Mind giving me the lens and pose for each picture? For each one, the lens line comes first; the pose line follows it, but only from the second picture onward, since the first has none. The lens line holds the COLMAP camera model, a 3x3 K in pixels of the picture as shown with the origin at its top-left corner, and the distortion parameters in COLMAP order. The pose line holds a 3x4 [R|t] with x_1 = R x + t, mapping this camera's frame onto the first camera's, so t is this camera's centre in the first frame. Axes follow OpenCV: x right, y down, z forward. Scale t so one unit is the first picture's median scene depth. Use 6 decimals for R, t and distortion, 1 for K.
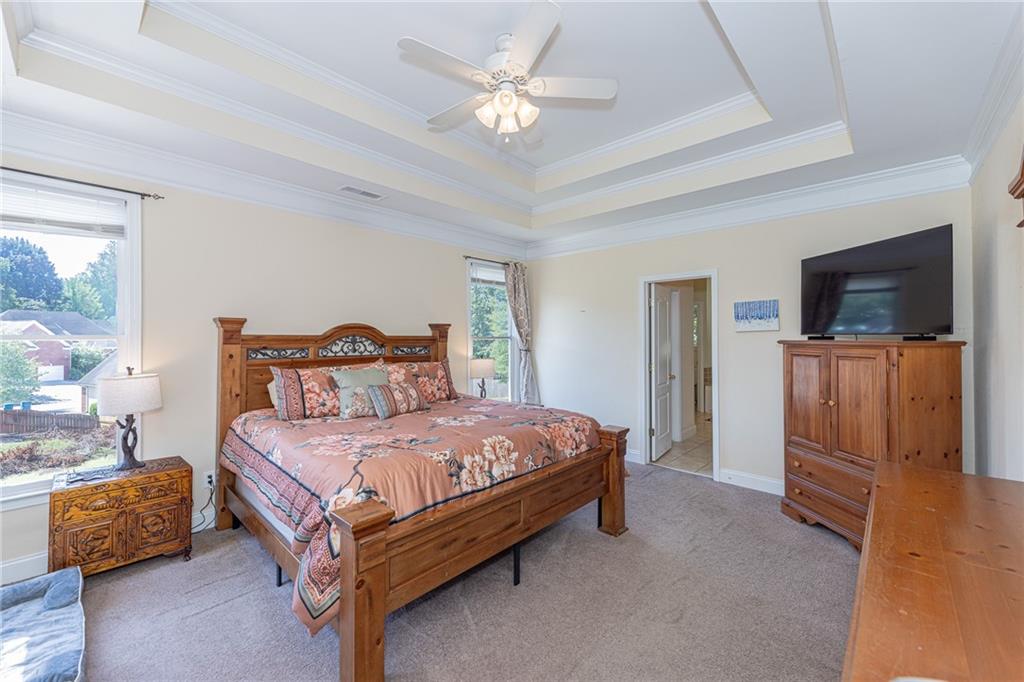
lens RADIAL K [[412.8, 0, 509.1], [0, 412.8, 336.3], [0, 0, 1]] dist [0.003618, -0.000025]
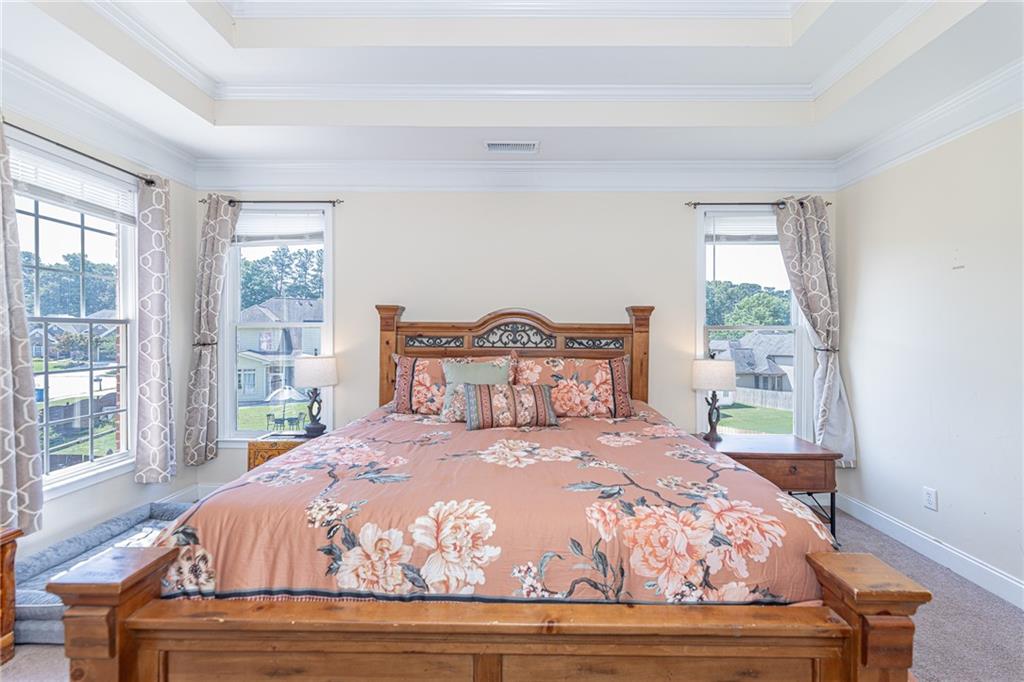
lens RADIAL K [[412.8, 0, 509.1], [0, 412.8, 336.3], [0, 0, 1]] dist [0.003618, -0.000025]
pose [[0.674629, 0.009910, -0.738090, 0.282475], [-0.004298, 0.999946, 0.009498, 0.019993], [0.738144, -0.003235, 0.674635, 0.501016]]
